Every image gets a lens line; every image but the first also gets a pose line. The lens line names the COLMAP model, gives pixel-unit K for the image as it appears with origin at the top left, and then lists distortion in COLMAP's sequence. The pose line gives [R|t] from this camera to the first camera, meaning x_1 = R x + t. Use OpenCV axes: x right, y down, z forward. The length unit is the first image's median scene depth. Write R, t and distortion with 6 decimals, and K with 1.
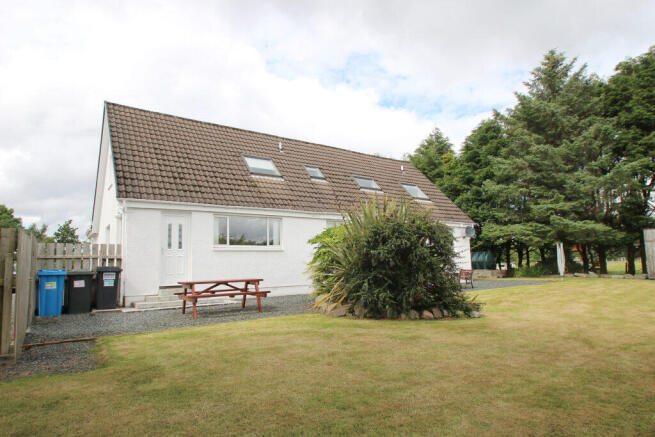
lens RADIAL K [[388.0, 0, 328.1], [0, 388.0, 223.8], [0, 0, 1]] dist [0.001488, -0.009793]
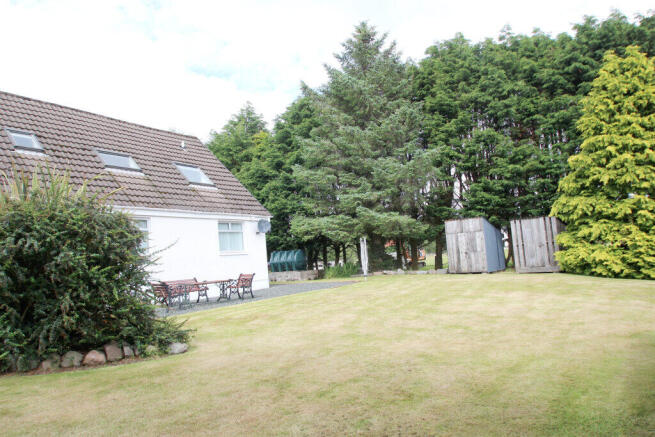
lens RADIAL K [[447.5, 0, 330.1], [0, 447.5, 220.5], [0, 0, 1]] dist [-0.013054, -0.007253]
pose [[0.931201, -0.009562, 0.364381, 0.139570], [0.008476, 0.999954, 0.004580, 0.004787], [-0.364408, -0.001176, 0.931239, 0.075068]]
